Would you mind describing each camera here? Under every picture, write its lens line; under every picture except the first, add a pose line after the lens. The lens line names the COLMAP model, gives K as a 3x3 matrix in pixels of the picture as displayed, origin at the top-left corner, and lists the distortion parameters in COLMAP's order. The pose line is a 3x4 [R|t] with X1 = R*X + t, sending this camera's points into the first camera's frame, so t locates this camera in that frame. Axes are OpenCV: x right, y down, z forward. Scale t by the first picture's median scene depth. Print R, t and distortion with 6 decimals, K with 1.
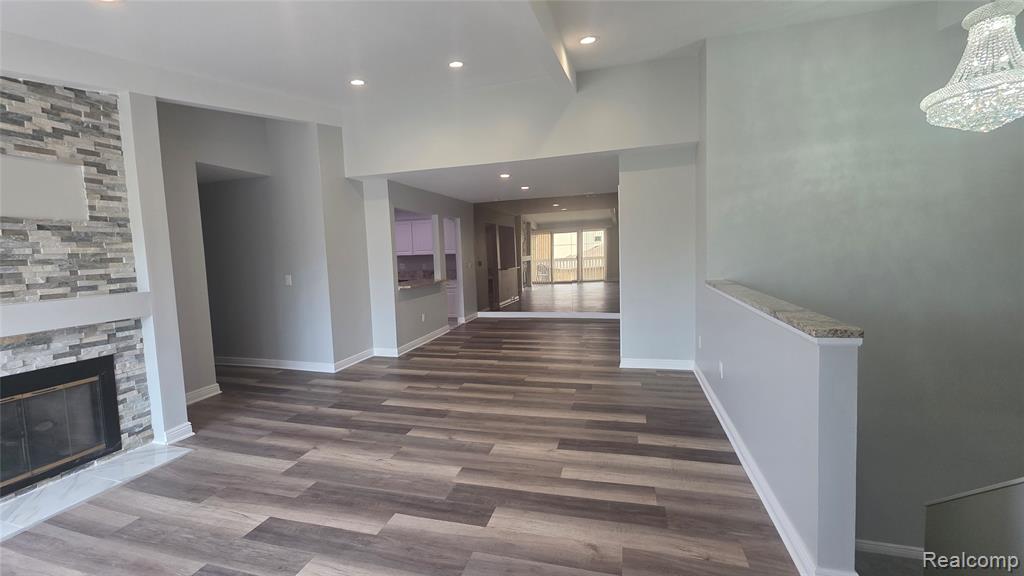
lens RADIAL K [[409.5, 0, 505.2], [0, 409.5, 283.0], [0, 0, 1]] dist [0.002120, 0.000134]
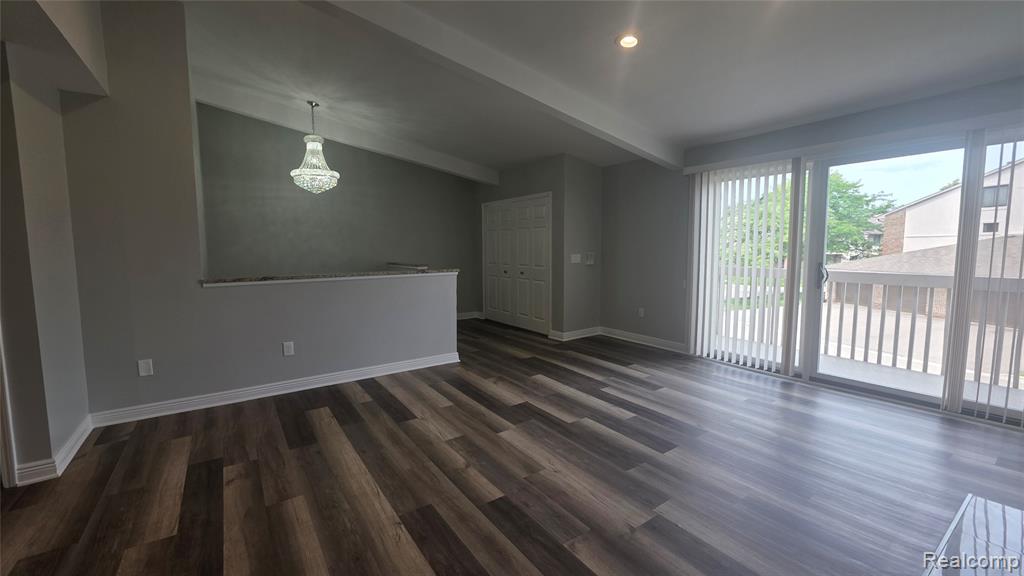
lens RADIAL K [[411.3, 0, 506.5], [0, 411.3, 283.1], [0, 0, 1]] dist [0.001183, 0.000045]
pose [[-0.774661, -0.012759, 0.632248, -0.726276], [0.086567, 0.988245, 0.126009, -0.069355], [-0.626423, 0.152346, -0.764450, 1.582566]]
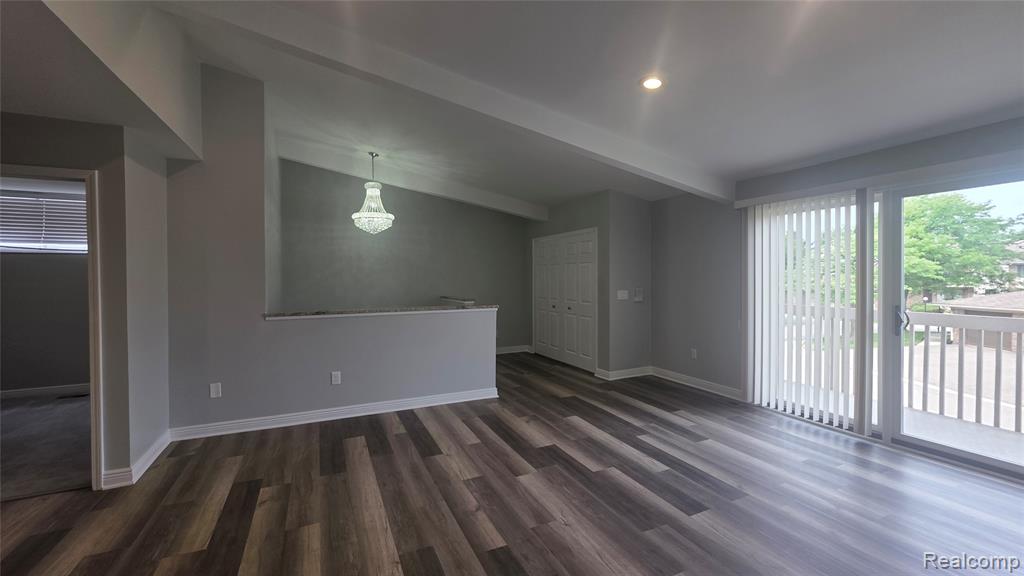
lens RADIAL K [[409.5, 0, 505.2], [0, 409.5, 283.0], [0, 0, 1]] dist [0.002120, 0.000134]
pose [[-0.655040, 0.029724, 0.755009, -0.816186], [0.089529, 0.995240, 0.038494, -0.085256], [-0.750271, 0.092810, -0.654584, 1.507951]]
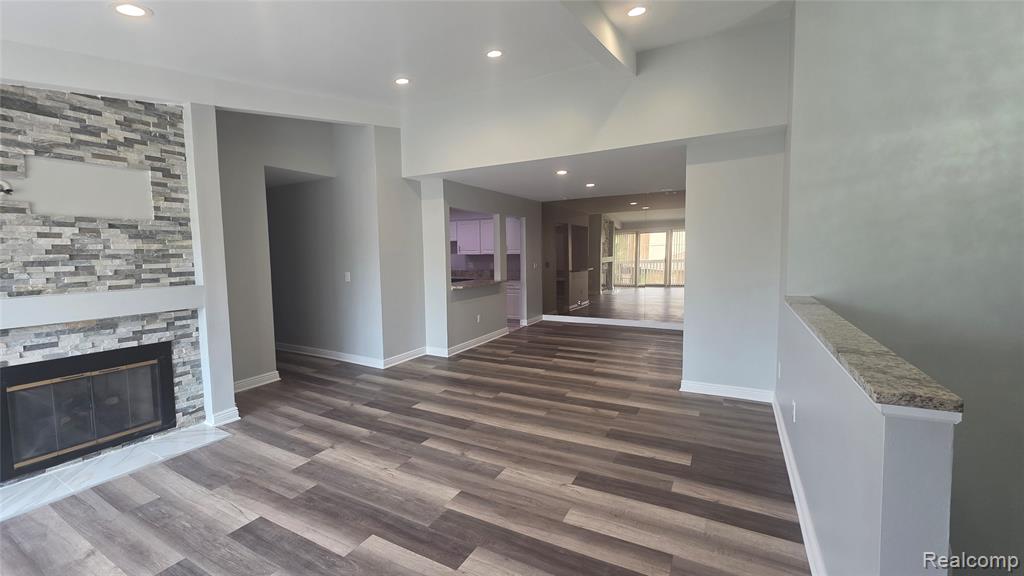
lens RADIAL K [[409.5, 0, 505.2], [0, 409.5, 283.0], [0, 0, 1]] dist [0.002120, 0.000134]
pose [[0.975262, 0.036835, -0.217963, 0.157347], [-0.036151, 0.999321, 0.007129, -0.022163], [0.218078, 0.000927, 0.975931, 0.114069]]
